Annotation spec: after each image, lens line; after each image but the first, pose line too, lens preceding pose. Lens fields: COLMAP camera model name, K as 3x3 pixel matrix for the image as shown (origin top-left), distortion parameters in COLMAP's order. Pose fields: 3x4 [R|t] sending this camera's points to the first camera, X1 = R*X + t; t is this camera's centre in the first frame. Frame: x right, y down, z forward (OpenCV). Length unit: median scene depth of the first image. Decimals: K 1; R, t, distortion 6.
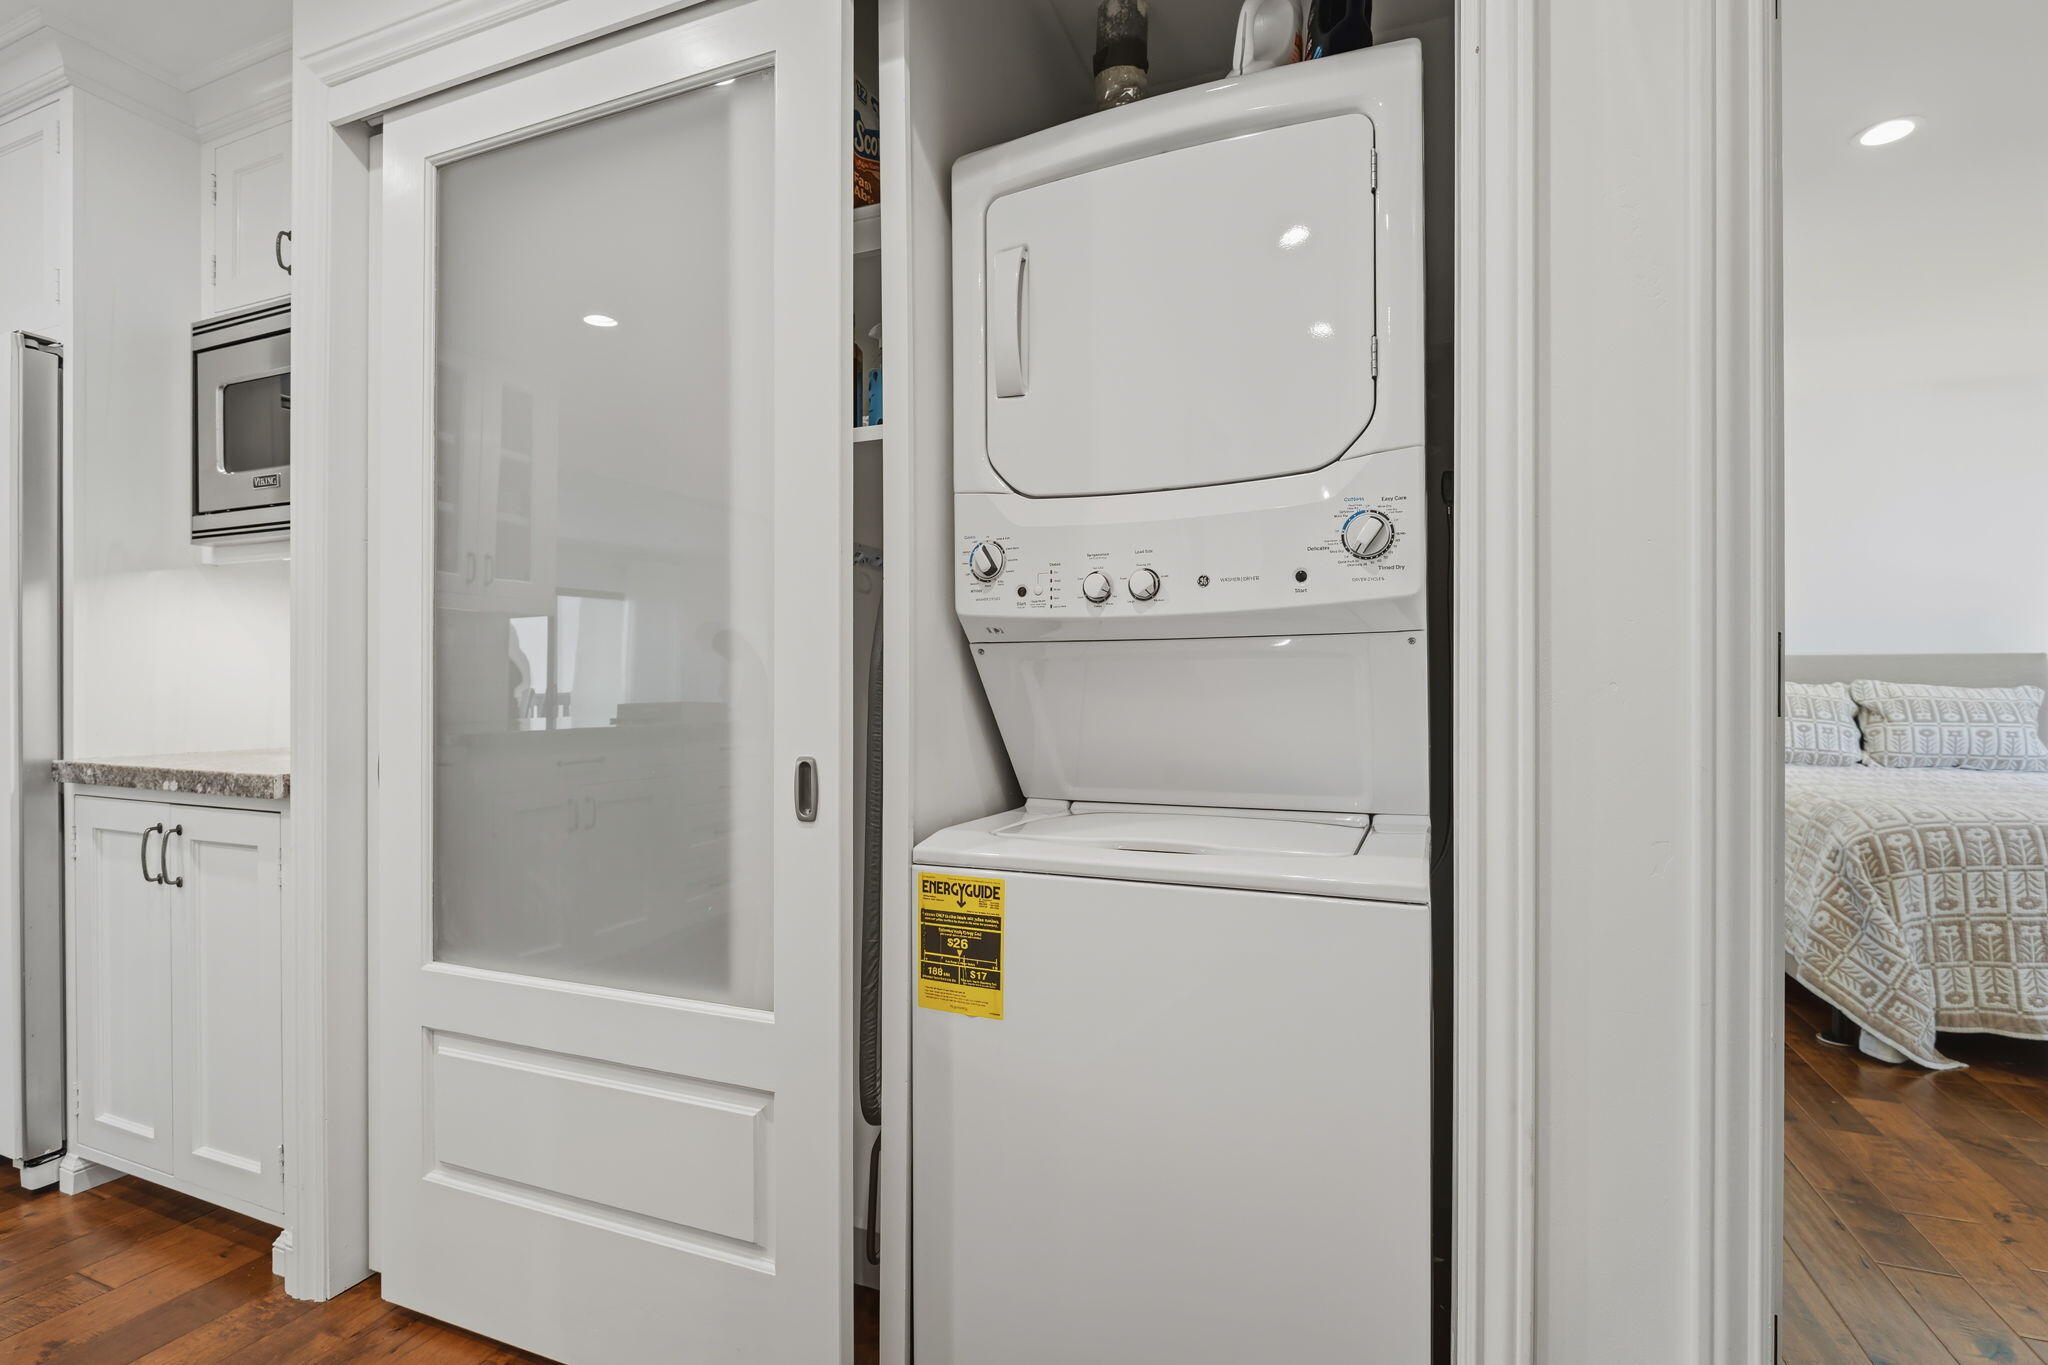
lens RADIAL K [[958.3, 0, 1034.6], [0, 958.3, 693.2], [0, 0, 1]] dist [-0.000800, -0.000326]
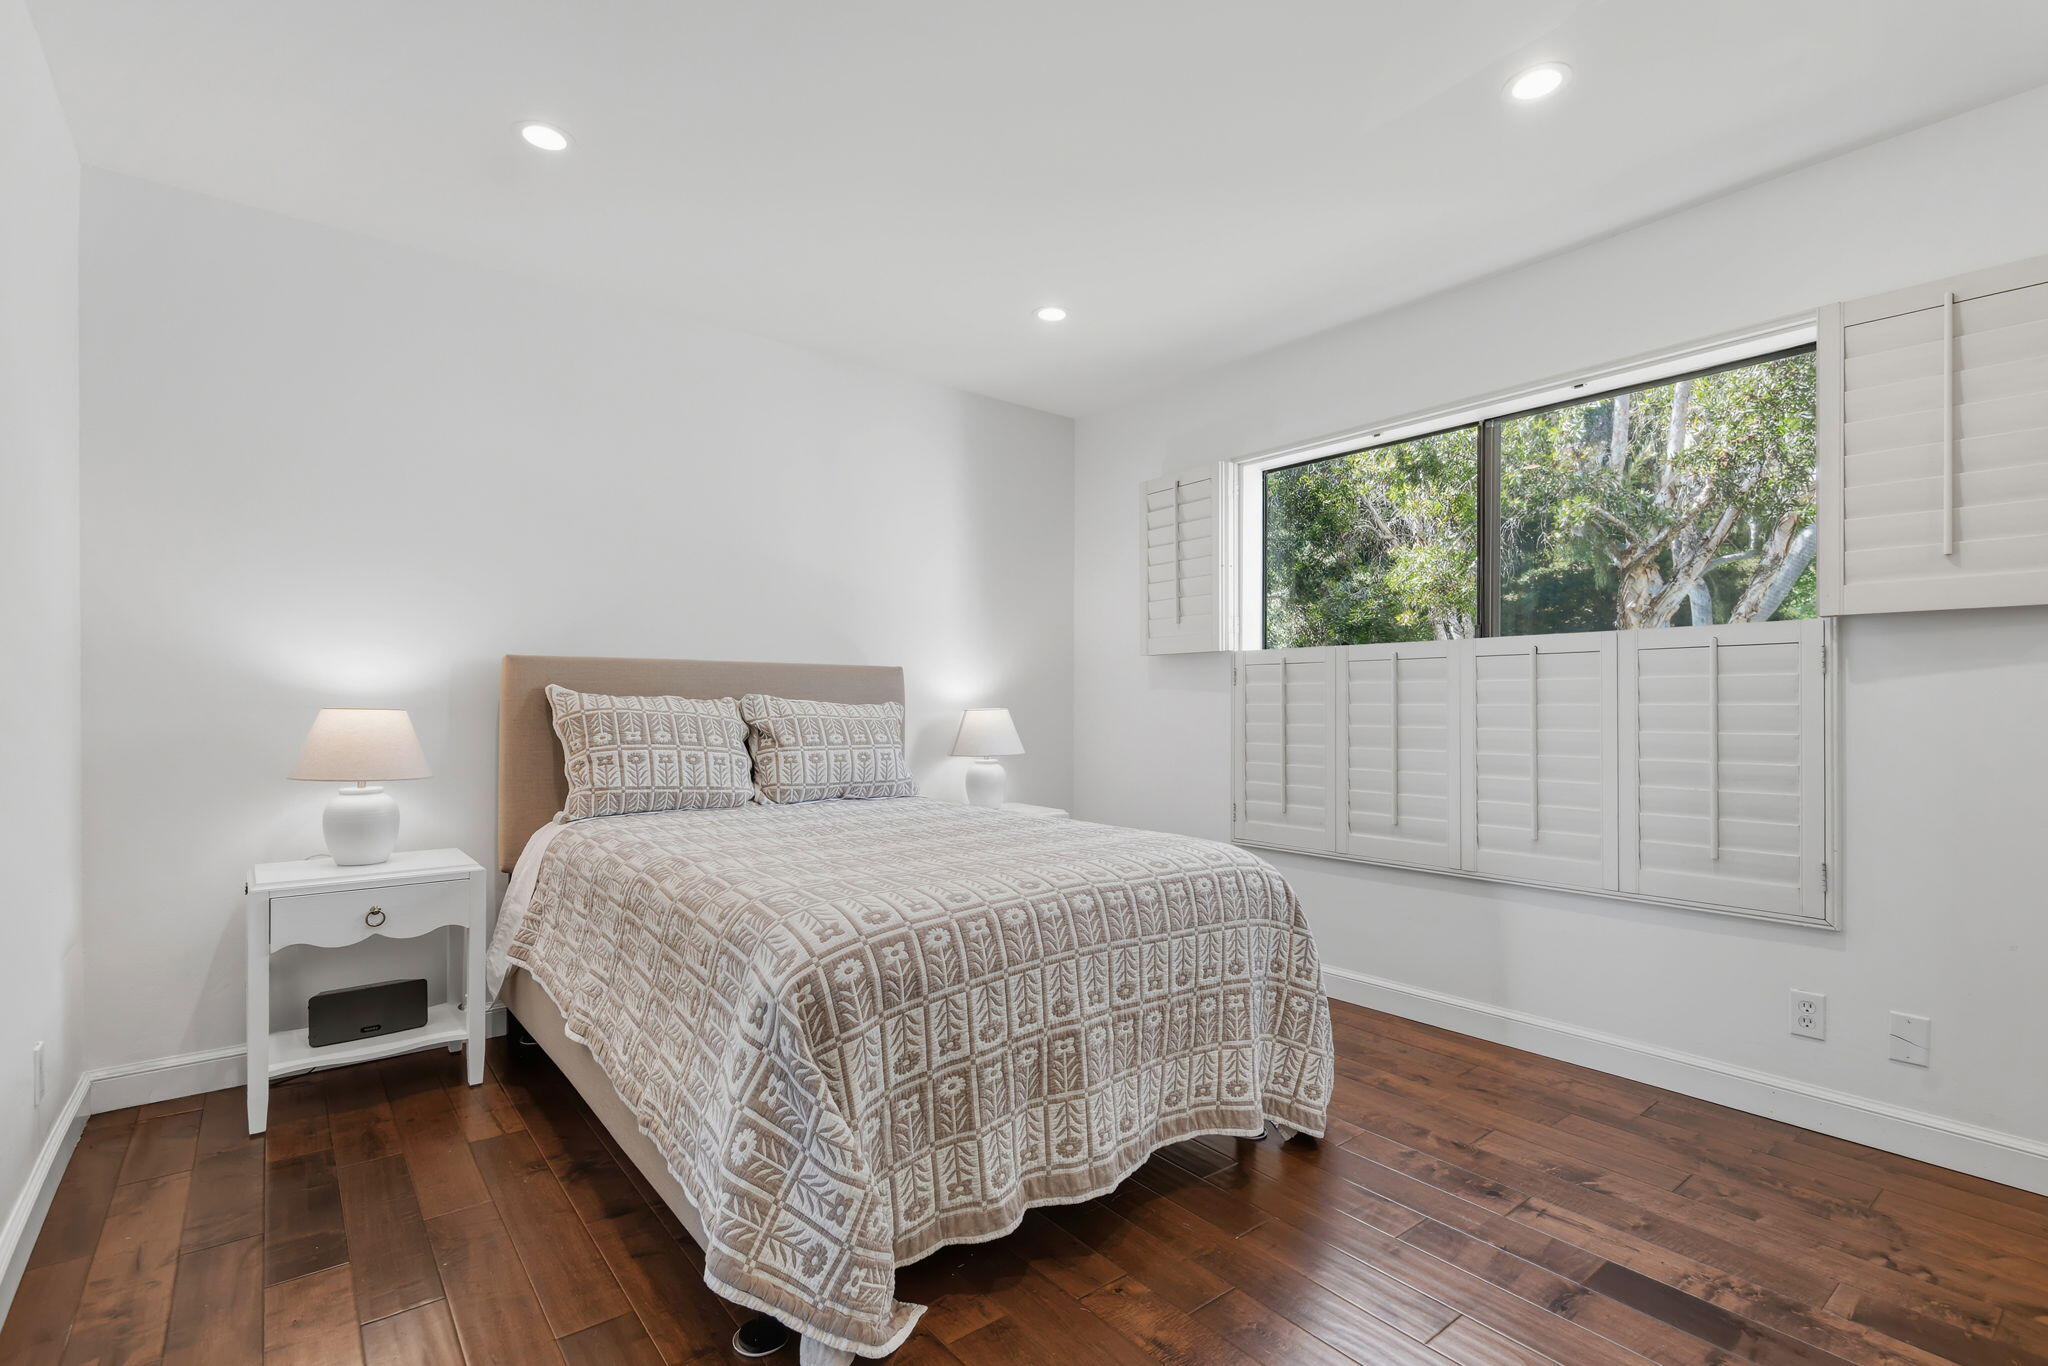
lens RADIAL K [[958.3, 0, 1034.6], [0, 958.3, 693.7], [0, 0, 1]] dist [-0.000800, -0.000326]
pose [[0.506516, 0.007856, 0.862195, 0.457739], [0.001149, 0.999951, -0.009786, -0.009305], [-0.862230, 0.005947, 0.506482, 0.609325]]
